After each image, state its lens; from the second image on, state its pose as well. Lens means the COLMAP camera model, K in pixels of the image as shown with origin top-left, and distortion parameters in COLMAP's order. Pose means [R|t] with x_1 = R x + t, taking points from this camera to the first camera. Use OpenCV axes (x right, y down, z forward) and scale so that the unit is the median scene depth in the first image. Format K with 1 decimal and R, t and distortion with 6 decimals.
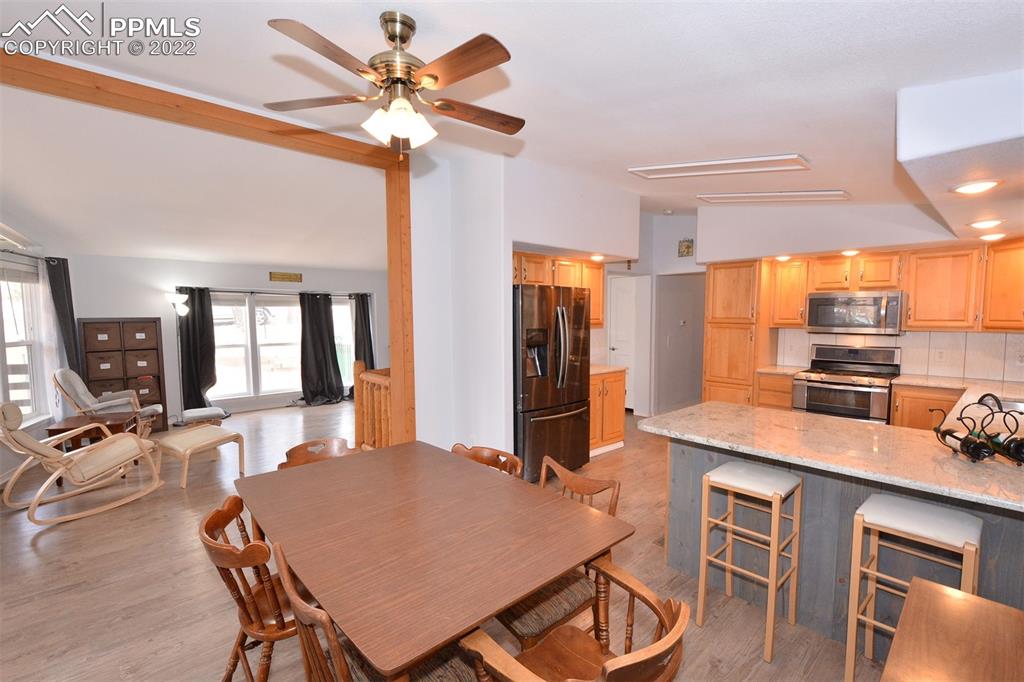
lens RADIAL K [[448.8, 0, 508.0], [0, 448.8, 350.6], [0, 0, 1]] dist [-0.001285, -0.000561]
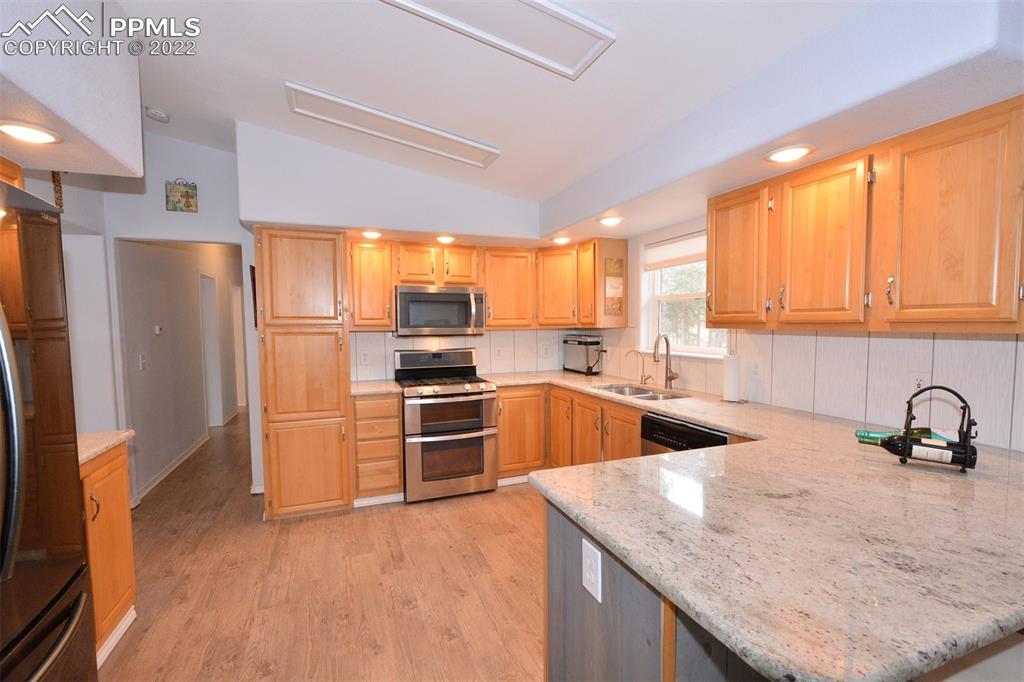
lens RADIAL K [[448.8, 0, 508.0], [0, 448.8, 350.6], [0, 0, 1]] dist [-0.001285, -0.000561]
pose [[0.357375, -0.056331, 0.932261, 0.002464], [0.080226, 0.996342, 0.029449, -0.023831], [-0.930509, 0.064268, 0.360586, 0.582681]]
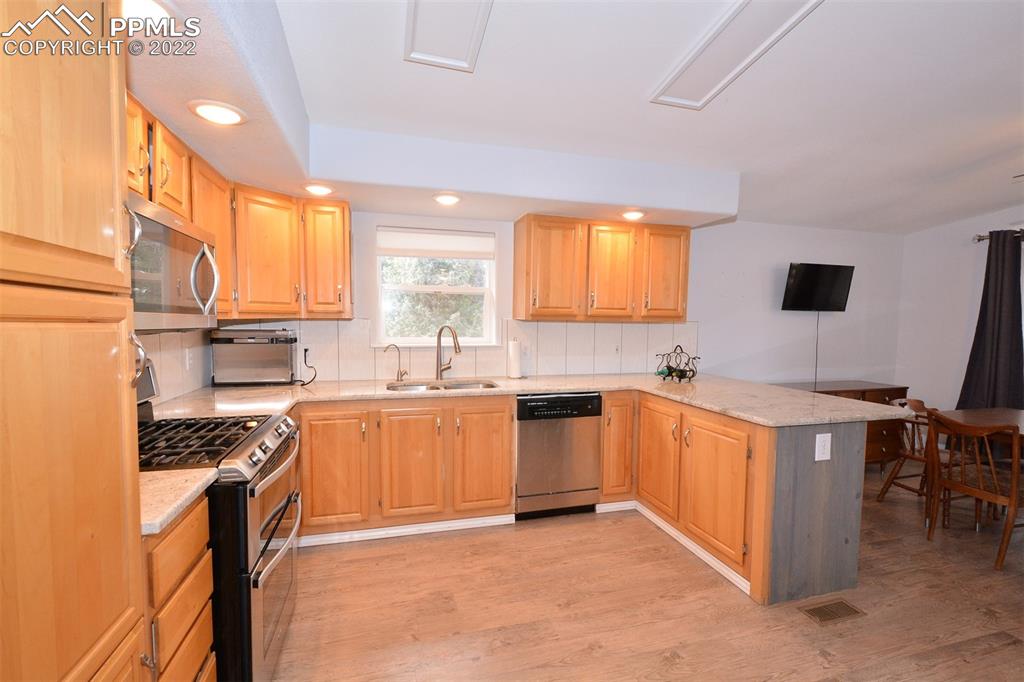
lens RADIAL K [[452.0, 0, 512.0], [0, 452.0, 341.0], [0, 0, 1]] dist [0.002033, 0.000080]
pose [[-0.898397, -0.028563, 0.438255, 0.352591], [0.025986, 0.992678, 0.117966, -0.067246], [-0.438415, 0.117369, -0.891076, 1.225404]]
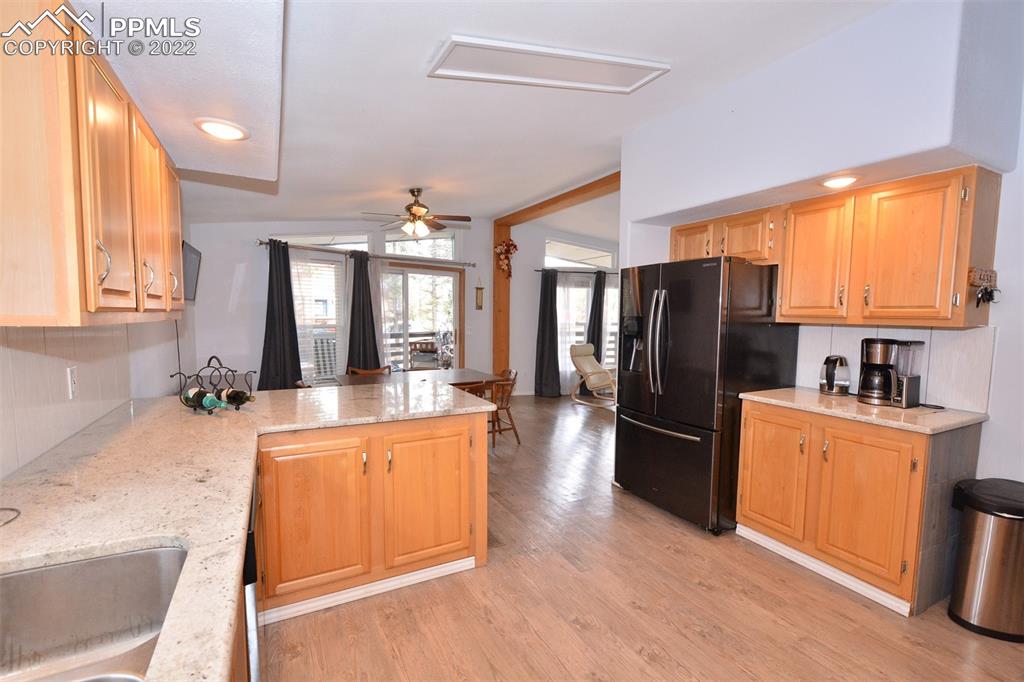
lens RADIAL K [[448.8, 0, 508.0], [0, 448.8, 350.6], [0, 0, 1]] dist [-0.001285, -0.000561]
pose [[-0.238194, 0.082539, -0.967704, 0.834653], [-0.083891, 0.990910, 0.105167, -0.044680], [0.967588, 0.106232, -0.229105, 0.827843]]
